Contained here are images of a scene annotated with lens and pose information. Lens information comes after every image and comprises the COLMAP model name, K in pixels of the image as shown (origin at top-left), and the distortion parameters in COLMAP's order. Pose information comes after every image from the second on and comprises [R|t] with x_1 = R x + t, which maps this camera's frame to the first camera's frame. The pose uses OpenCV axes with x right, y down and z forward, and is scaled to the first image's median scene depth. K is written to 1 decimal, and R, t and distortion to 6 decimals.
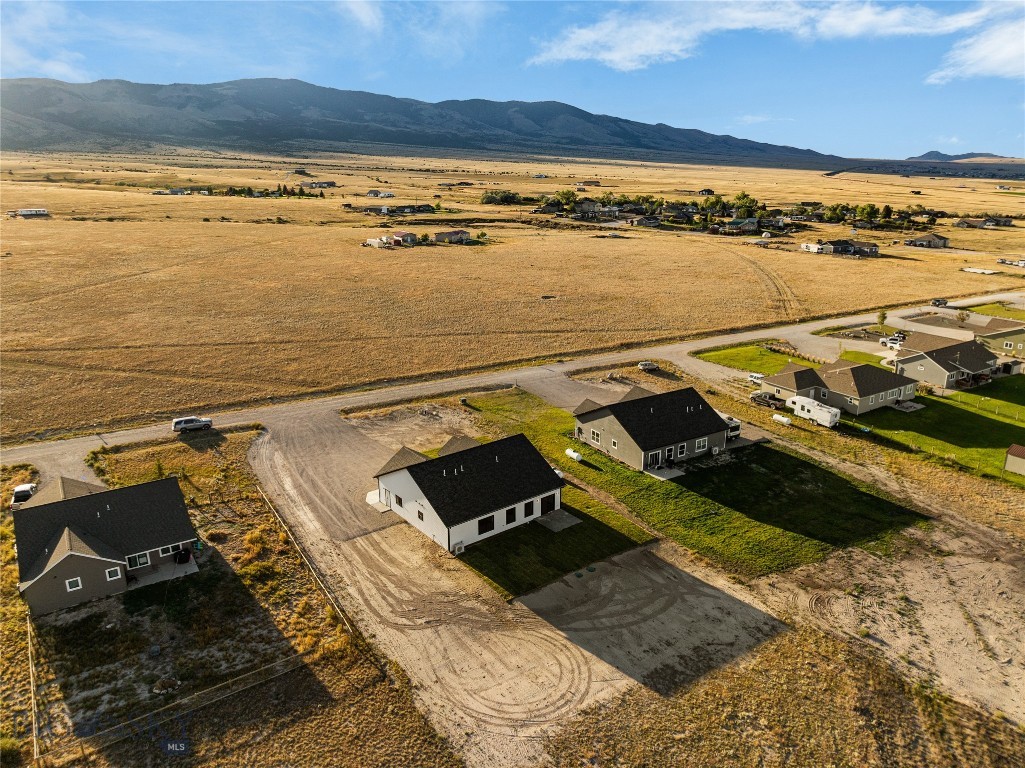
lens RADIAL K [[721.1, 0, 515.1], [0, 721.1, 385.1], [0, 0, 1]] dist [-0.035794, 0.000014]
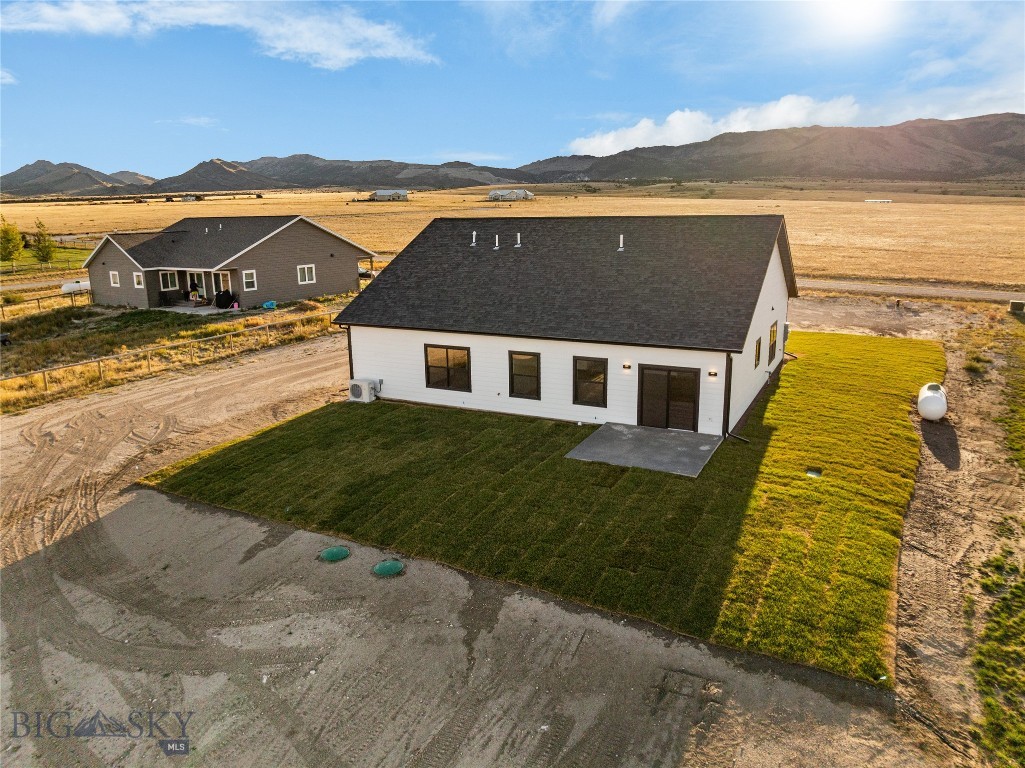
lens RADIAL K [[721.1, 0, 515.1], [0, 721.1, 385.1], [0, 0, 1]] dist [-0.035794, 0.000014]
pose [[0.420901, 0.212749, -0.881805, 0.244297], [-0.255593, 0.960535, 0.109745, 0.126712], [0.870353, 0.179192, 0.458667, 0.710913]]
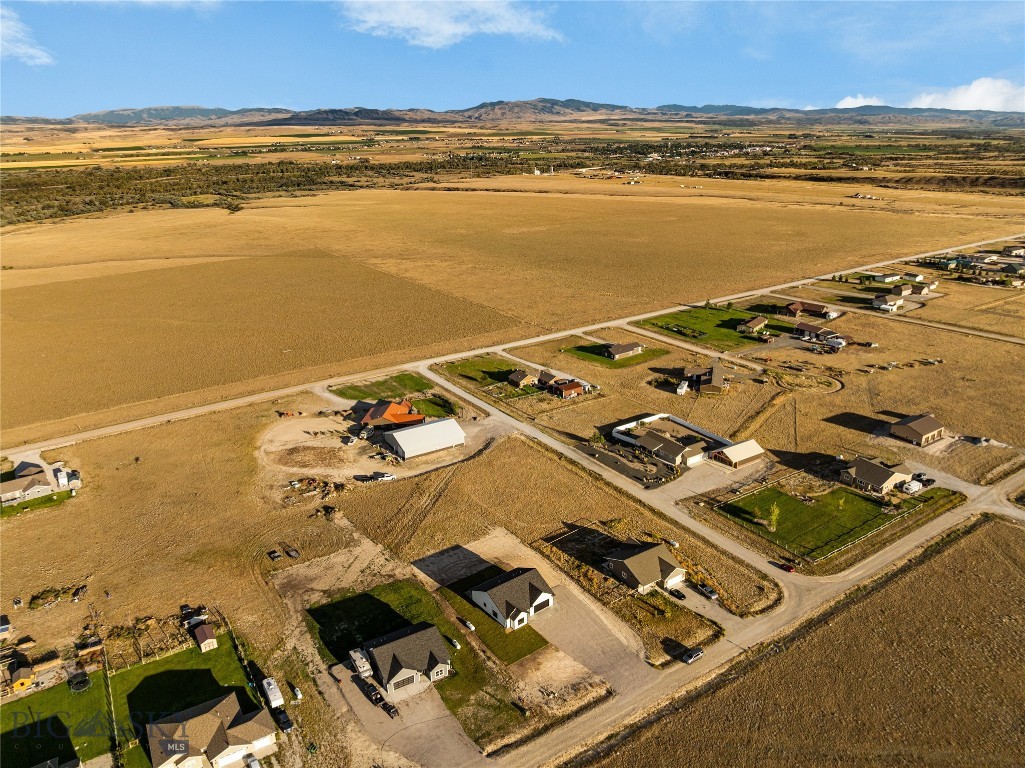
lens RADIAL K [[721.1, 0, 515.1], [0, 721.1, 385.1], [0, 0, 1]] dist [-0.035794, 0.000014]
pose [[-0.999813, 0.015604, 0.011402, -0.099353], [0.019322, 0.796366, 0.604506, -1.574136], [0.000353, 0.604614, -0.796519, 2.161363]]
